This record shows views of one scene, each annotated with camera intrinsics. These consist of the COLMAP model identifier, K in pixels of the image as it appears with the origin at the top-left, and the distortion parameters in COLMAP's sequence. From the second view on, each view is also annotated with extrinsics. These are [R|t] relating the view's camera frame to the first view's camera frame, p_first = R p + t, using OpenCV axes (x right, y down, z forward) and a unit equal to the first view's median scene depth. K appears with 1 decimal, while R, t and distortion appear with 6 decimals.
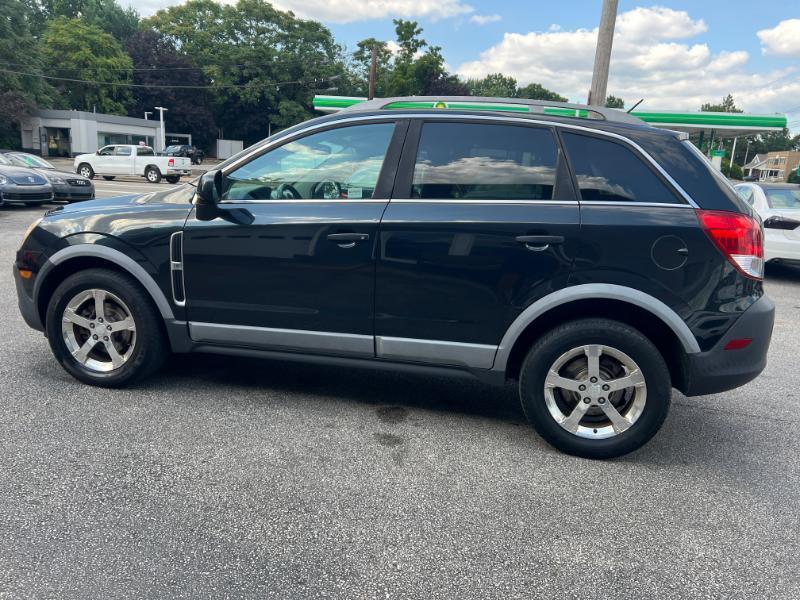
lens RADIAL K [[602.4, 0, 395.4], [0, 602.4, 301.3], [0, 0, 1]] dist [0.040705, -0.043218]
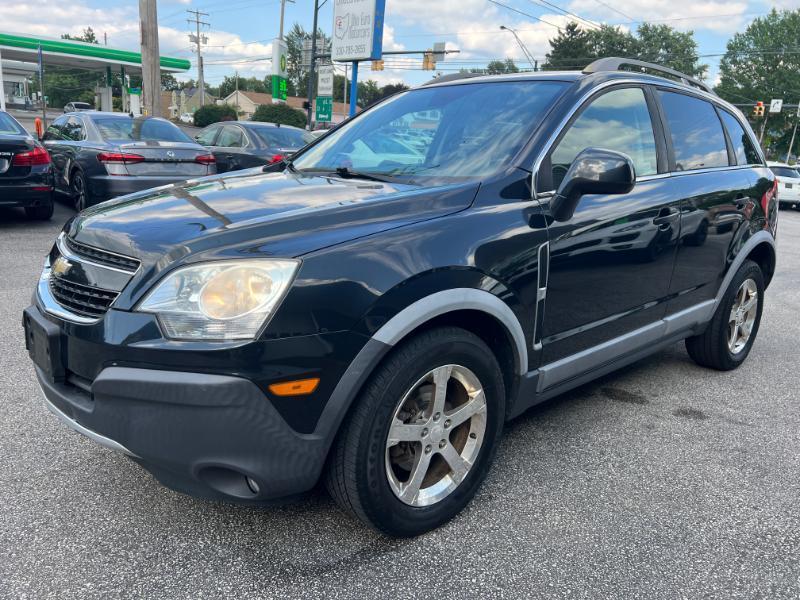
lens RADIAL K [[603.2, 0, 398.3], [0, 603.2, 298.1], [0, 0, 1]] dist [0.048947, -0.055097]
pose [[0.586810, -0.223340, 0.778314, -0.918558], [0.149545, 0.974566, 0.166906, -0.177903], [-0.795795, 0.018451, 0.605285, 0.674837]]
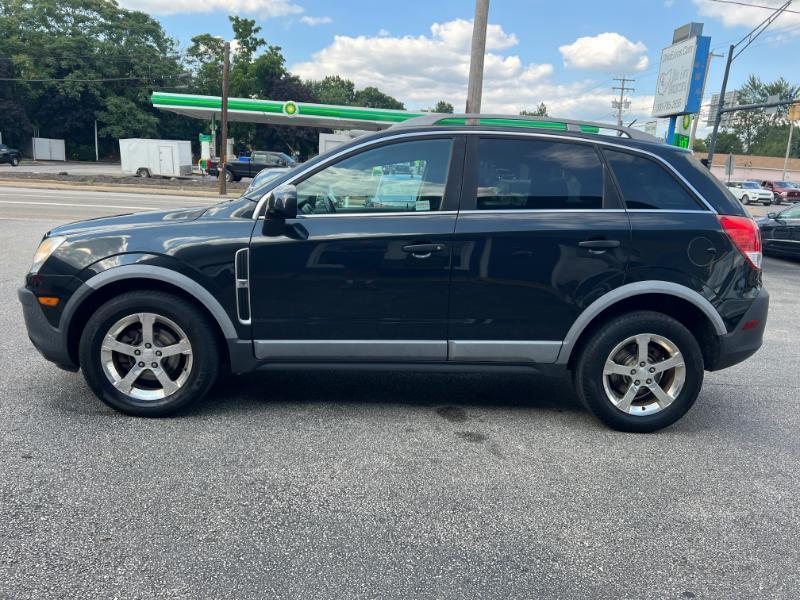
lens RADIAL K [[603.2, 0, 398.3], [0, 603.2, 298.1], [0, 0, 1]] dist [0.048947, -0.055097]
pose [[0.965228, -0.056405, 0.255252, -0.345985], [0.058127, 0.998309, 0.000797, -0.020150], [-0.254865, 0.014067, 0.966874, -0.000490]]
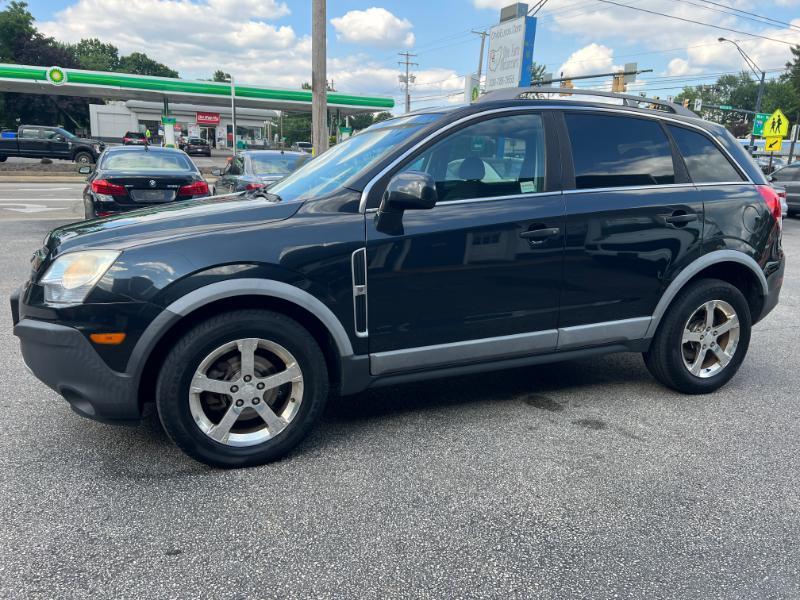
lens RADIAL K [[603.2, 0, 398.3], [0, 603.2, 298.1], [0, 0, 1]] dist [0.048947, -0.055097]
pose [[0.819273, -0.158732, 0.550996, -0.721416], [0.140494, 0.987199, 0.075494, -0.095538], [-0.555926, 0.015562, 0.831086, 0.276054]]
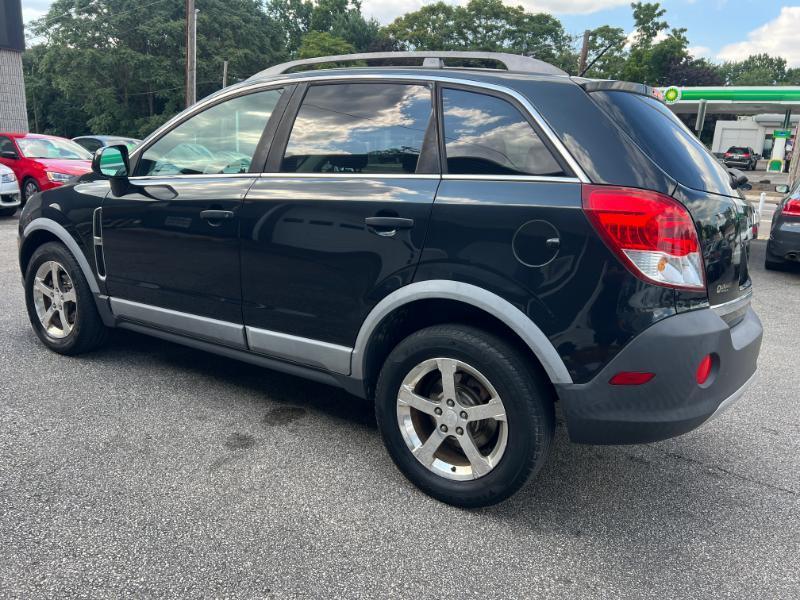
lens RADIAL K [[603.2, 0, 398.3], [0, 603.2, 298.1], [0, 0, 1]] dist [0.048947, -0.055097]
pose [[0.933905, 0.068681, -0.350862, 0.447608], [-0.069356, 0.997535, 0.010660, -0.008043], [0.350730, 0.014379, 0.936366, 0.205192]]
